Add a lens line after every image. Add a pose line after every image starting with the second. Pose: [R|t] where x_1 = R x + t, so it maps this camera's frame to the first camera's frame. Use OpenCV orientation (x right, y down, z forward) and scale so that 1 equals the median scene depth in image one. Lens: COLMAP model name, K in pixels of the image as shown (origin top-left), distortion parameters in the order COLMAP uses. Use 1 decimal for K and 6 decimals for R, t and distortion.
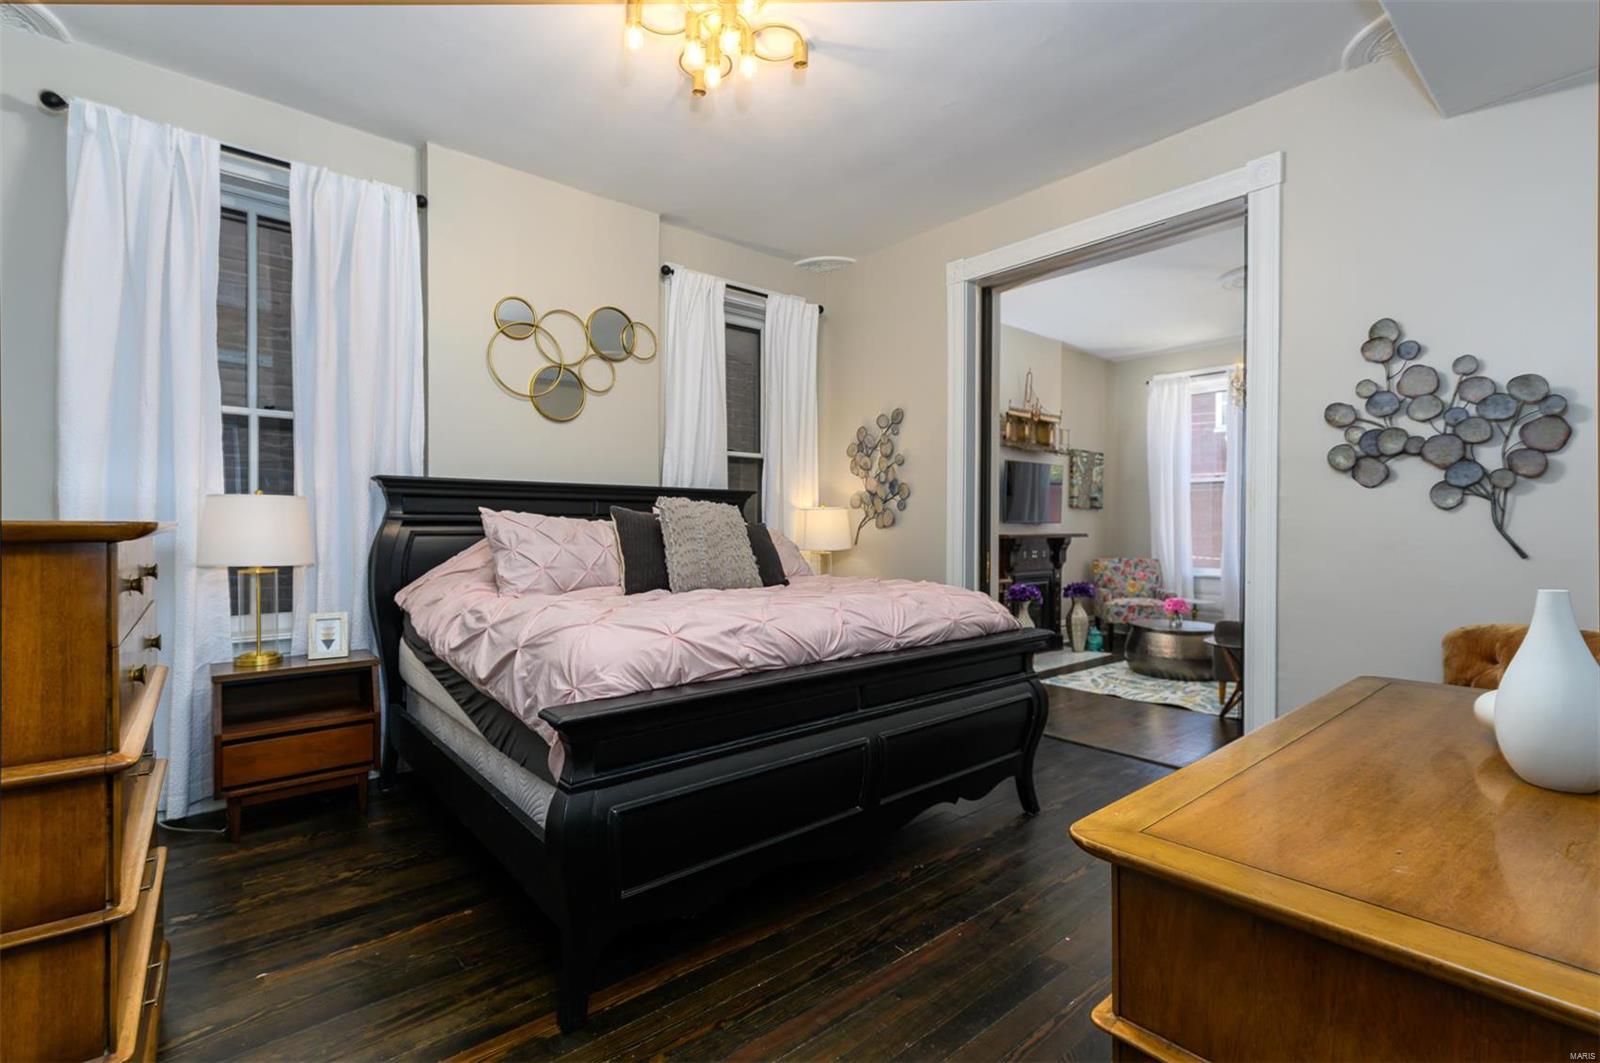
lens RADIAL K [[789.7, 0, 767.9], [0, 789.7, 534.7], [0, 0, 1]] dist [0.012230, 0.000067]
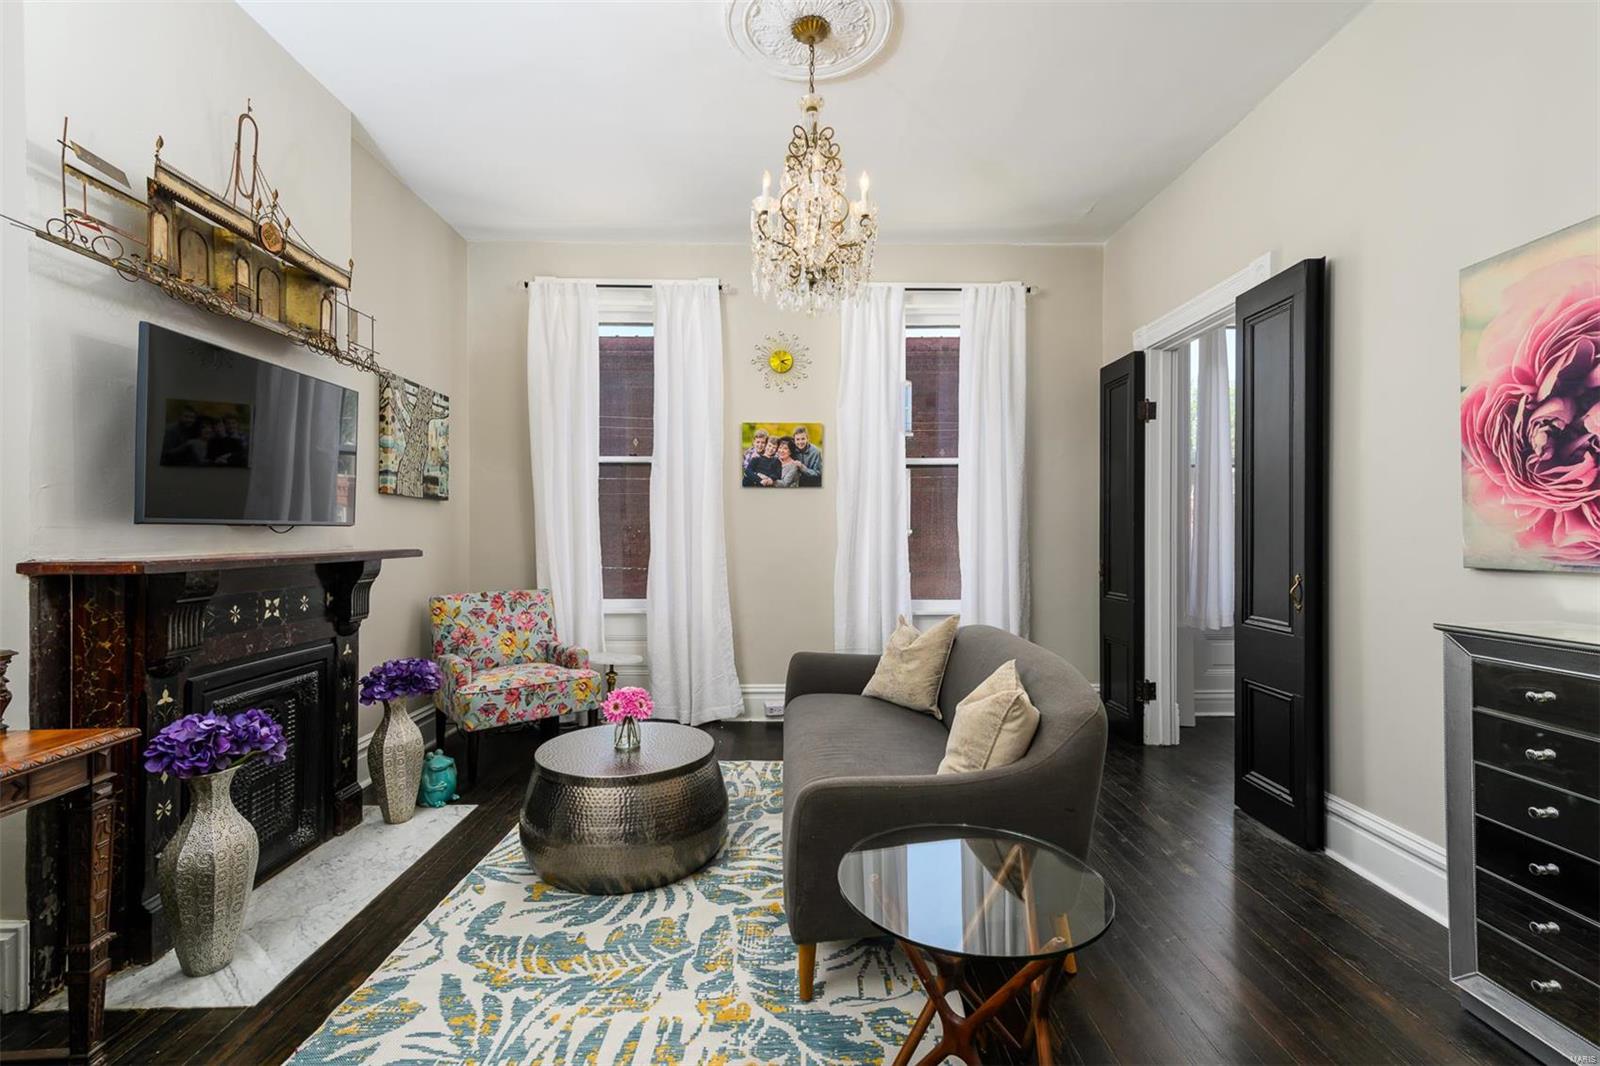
lens RADIAL K [[708.3, 0, 816.4], [0, 708.3, 536.4], [0, 0, 1]] dist [0.000057, 0.001690]
pose [[0.620111, -0.007393, 0.784479, 0.225579], [0.012268, 0.999925, -0.000275, -0.005762], [-0.784418, 0.009794, 0.620155, 0.568960]]
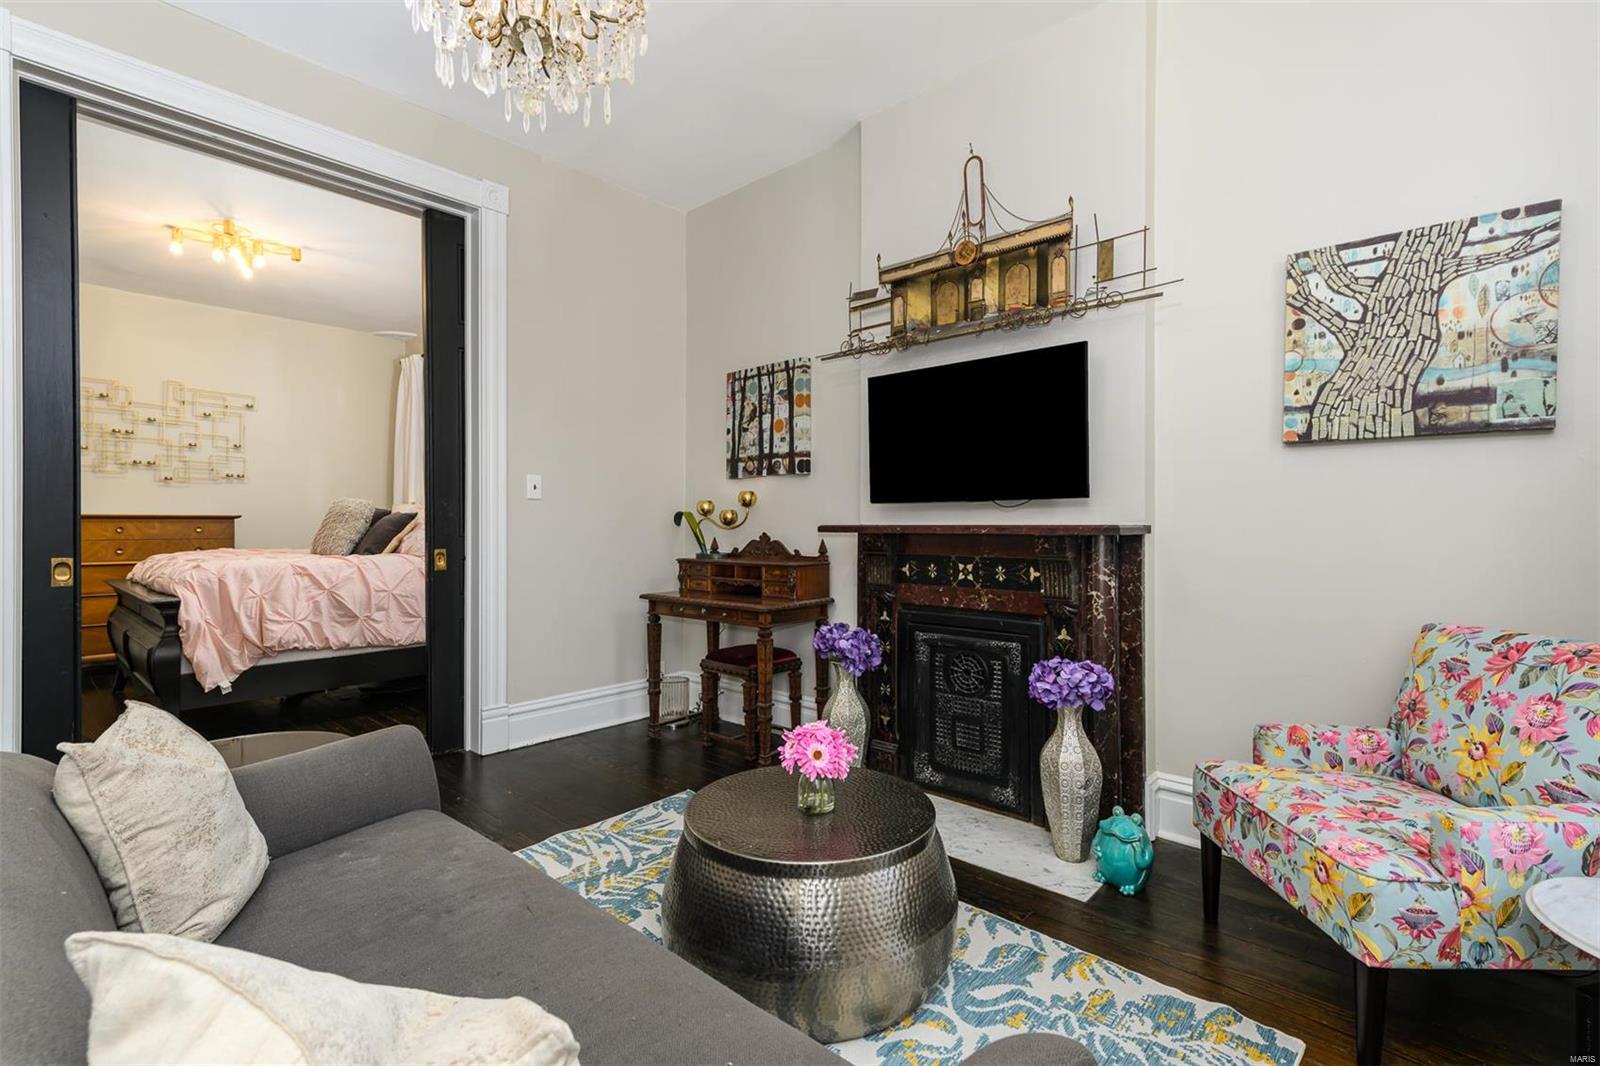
lens RADIAL K [[717.0, 0, 790.3], [0, 717.0, 527.6], [0, 0, 1]] dist [0.005010, -0.000046]
pose [[0.111206, -0.000073, -0.993797, 0.691307], [-0.013601, 0.999906, -0.001595, 0.002213], [0.993704, 0.013694, 0.111194, 0.828952]]
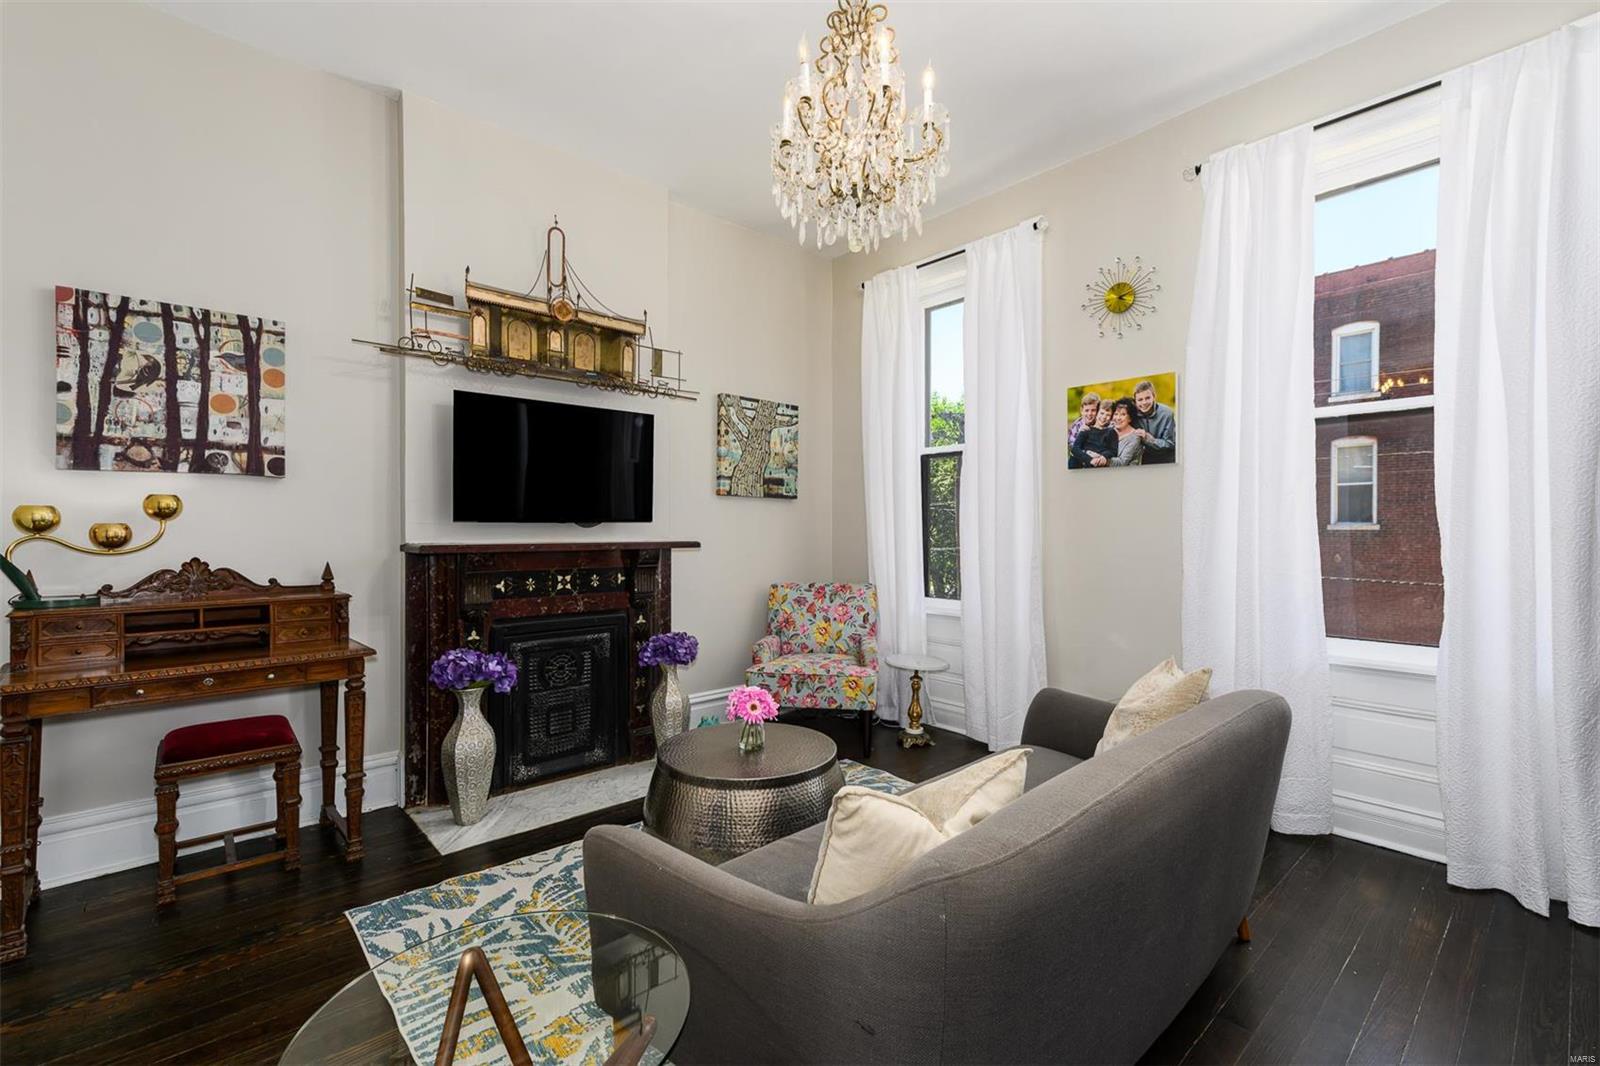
lens RADIAL K [[708.3, 0, 794.1], [0, 708.3, 536.7], [0, 0, 1]] dist [0.000057, 0.001690]
pose [[0.999895, -0.002037, 0.014360, 0.461875], [0.002050, 0.999997, -0.000942, -0.003892], [-0.014358, 0.000971, 0.999896, 0.520214]]
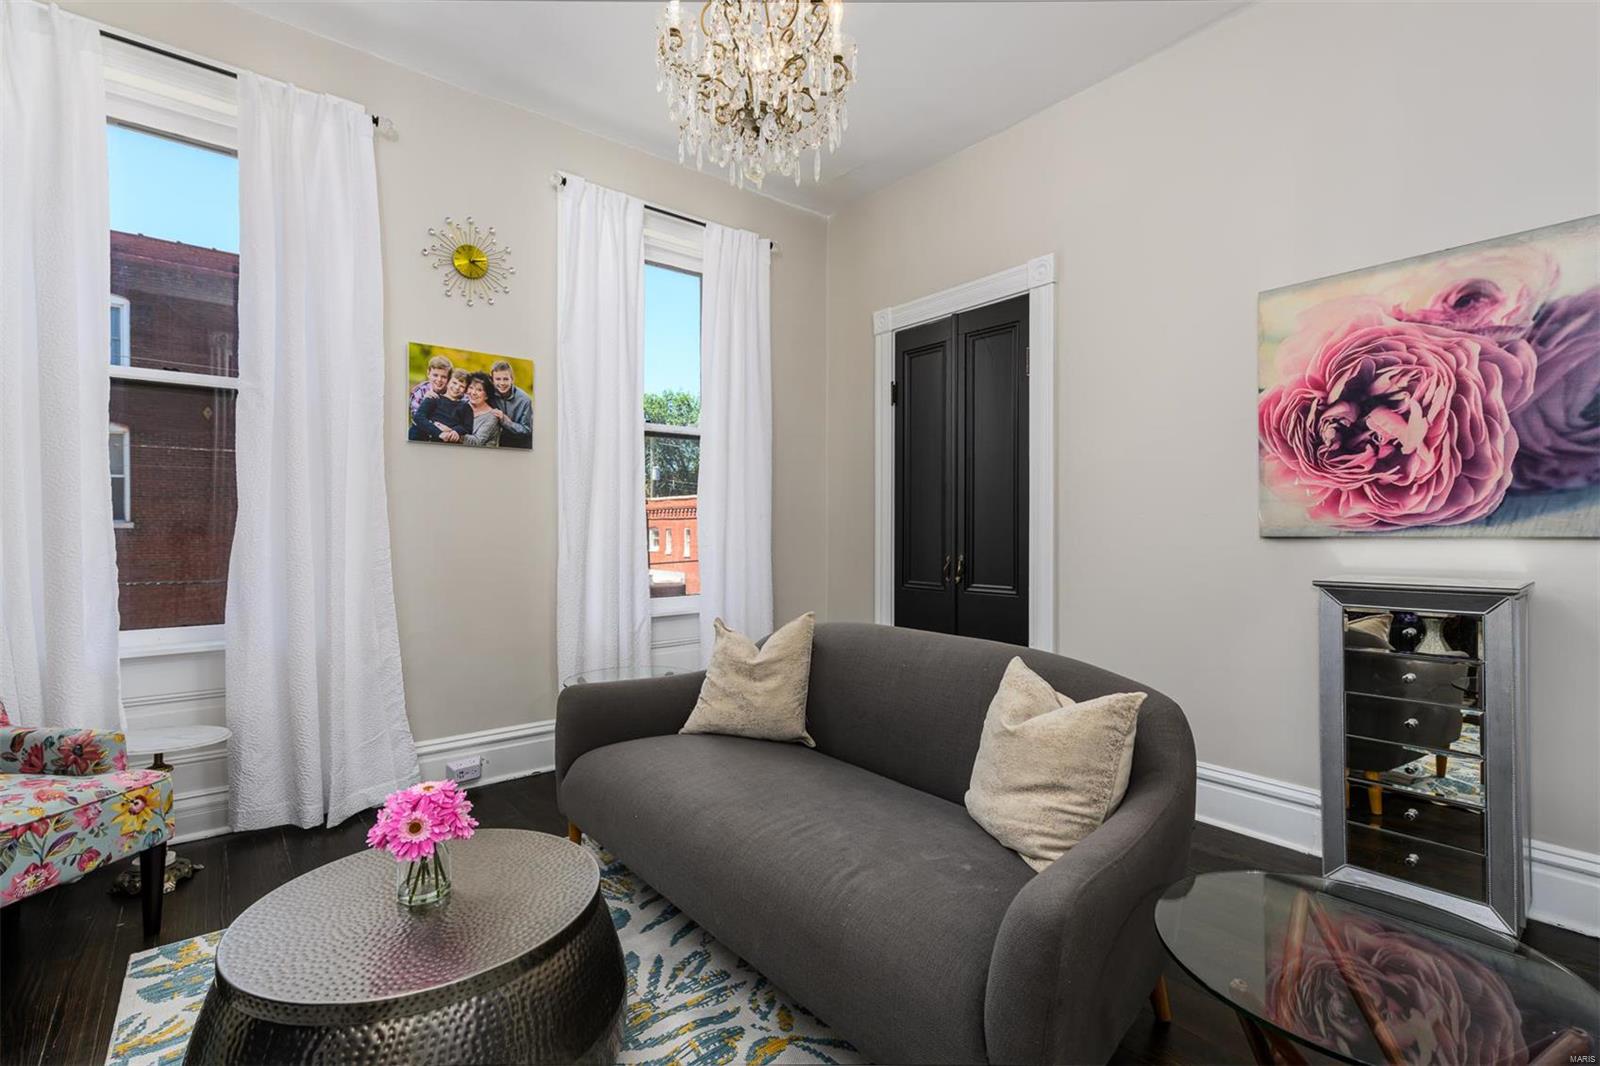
lens RADIAL K [[717.0, 0, 814.8], [0, 717.0, 539.7], [0, 0, 1]] dist [0.005010, -0.000046]
pose [[-0.004911, -0.016384, 0.999854, 0.257451], [0.013929, 0.999768, 0.016451, 0.002544], [-0.999891, 0.014008, -0.004681, 0.763090]]
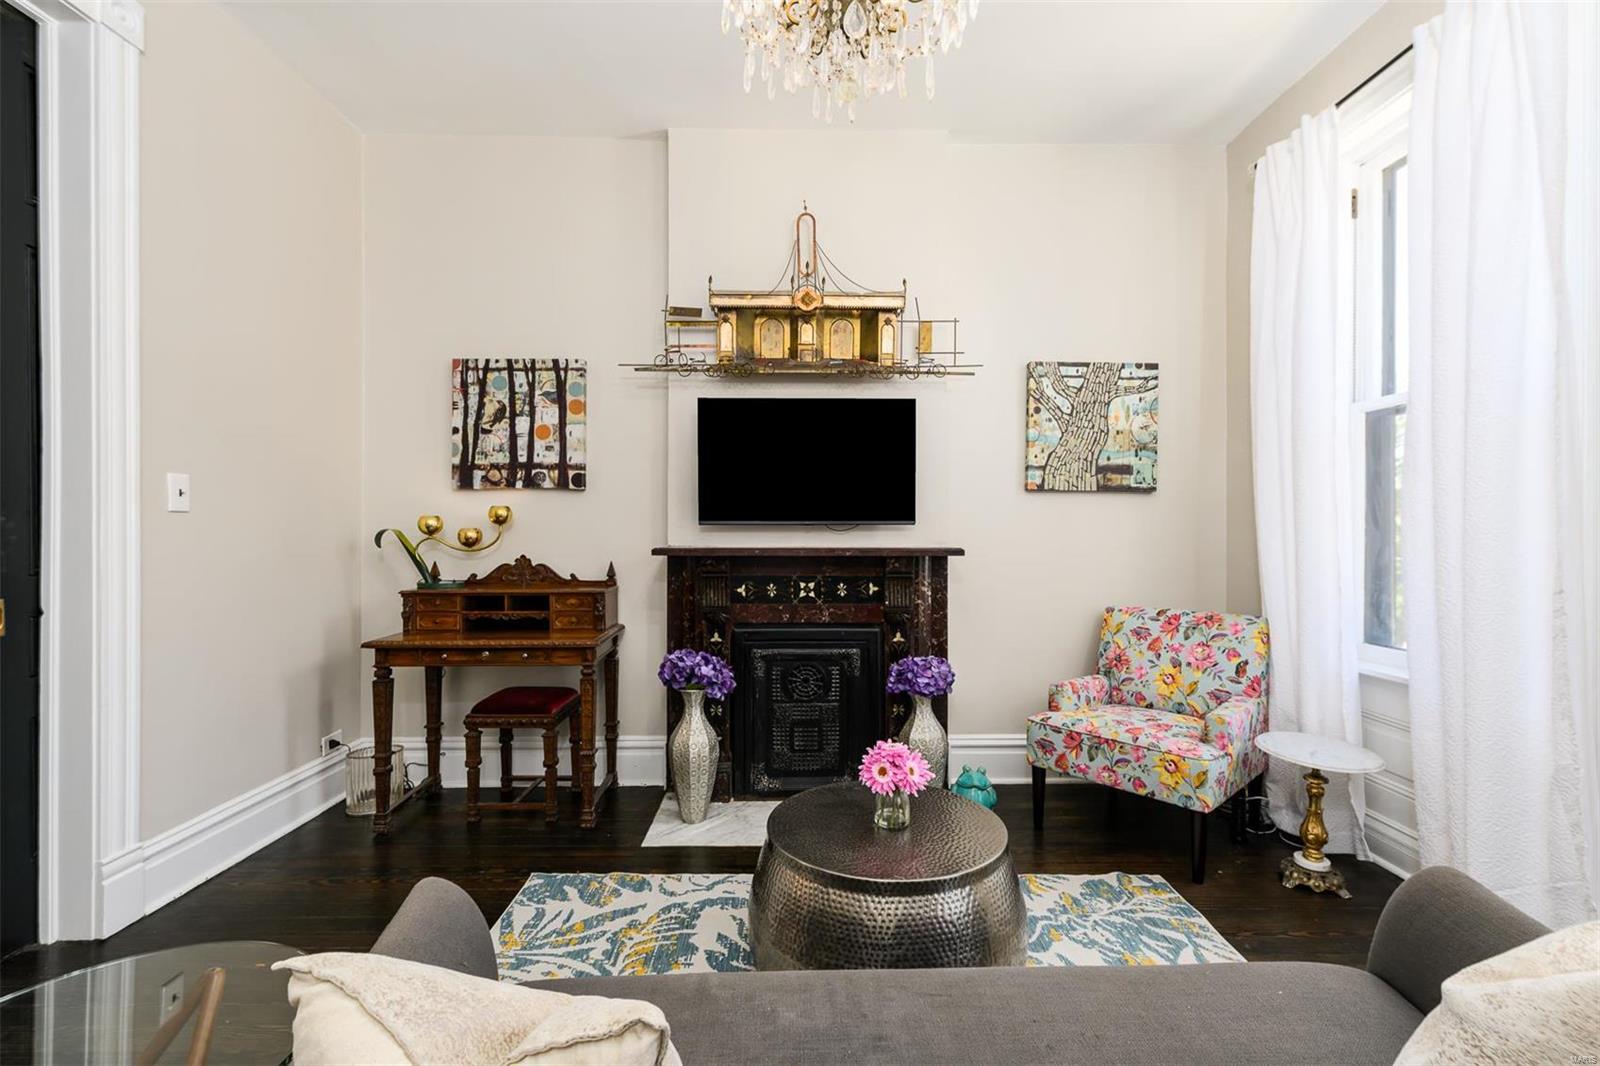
lens RADIAL K [[708.3, 0, 794.2], [0, 708.3, 536.4], [0, 0, 1]] dist [0.000057, 0.001690]
pose [[0.758709, 0.001268, -0.651429, 0.587506], [-0.006839, 0.999958, -0.006019, -0.004743], [0.651394, 0.009022, 0.758686, 0.645428]]
